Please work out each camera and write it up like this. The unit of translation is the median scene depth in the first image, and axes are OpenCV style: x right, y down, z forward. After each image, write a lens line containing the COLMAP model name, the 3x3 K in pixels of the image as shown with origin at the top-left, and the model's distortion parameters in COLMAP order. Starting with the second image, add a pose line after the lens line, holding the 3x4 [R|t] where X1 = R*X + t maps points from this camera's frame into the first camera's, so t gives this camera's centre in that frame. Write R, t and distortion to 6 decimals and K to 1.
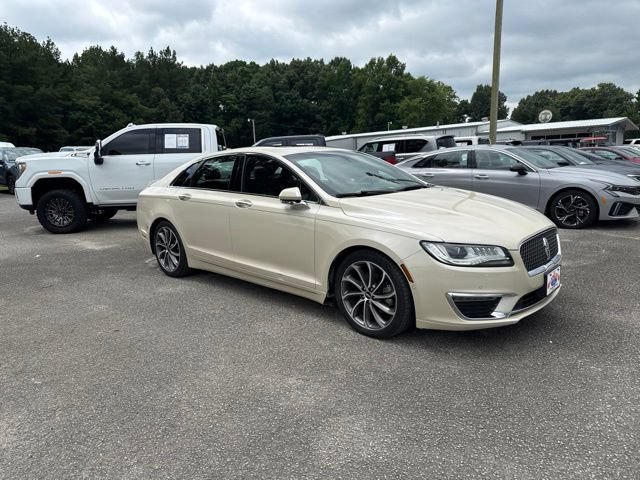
lens RADIAL K [[452.8, 0, 323.1], [0, 452.8, 241.5], [0, 0, 1]] dist [0.048374, -0.060461]
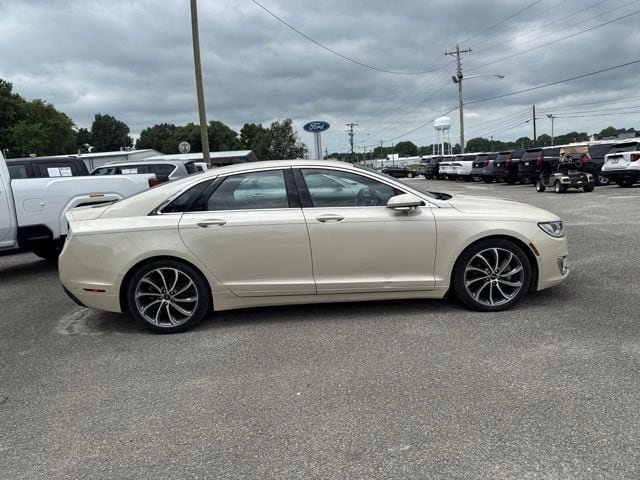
lens RADIAL K [[452.8, 0, 325.1], [0, 452.8, 246.7], [0, 0, 1]] dist [0.048374, -0.060461]
pose [[0.705300, -0.128582, 0.697150, -0.054333], [0.166176, 0.986000, 0.013739, -0.002607], [-0.689157, 0.106159, 0.716794, 0.022629]]
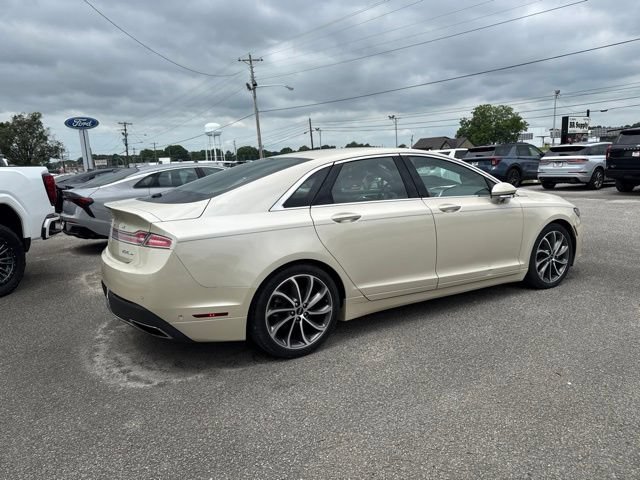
lens RADIAL K [[452.8, 0, 326.8], [0, 452.8, 249.8], [0, 0, 1]] dist [0.048374, -0.060461]
pose [[0.284985, -0.159348, 0.945194, -0.071719], [0.208549, 0.972771, 0.101117, -0.009377], [-0.935570, 0.168302, 0.310457, 0.062550]]
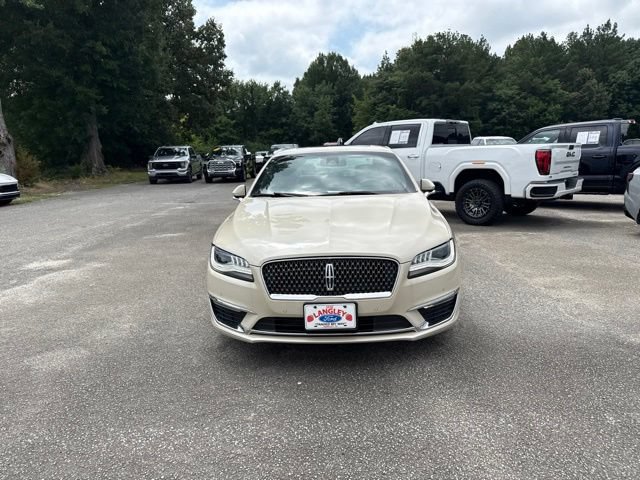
lens RADIAL K [[452.8, 0, 323.1], [0, 452.8, 242.8], [0, 0, 1]] dist [0.048374, -0.060461]
pose [[0.638075, 0.156330, -0.753937, 0.056636], [-0.134057, 0.986772, 0.091153, -0.006253], [0.758214, 0.042908, 0.650592, 0.023136]]
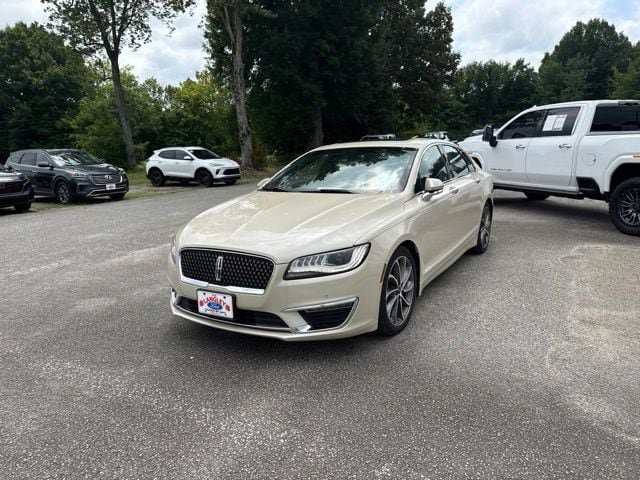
lens RADIAL K [[452.8, 0, 324.9], [0, 452.8, 243.8], [0, 0, 1]] dist [0.048374, -0.060461]
pose [[0.188731, 0.224786, -0.955956, 0.071406], [-0.157295, 0.967801, 0.196518, -0.012582], [0.969350, 0.113278, 0.218012, 0.051583]]
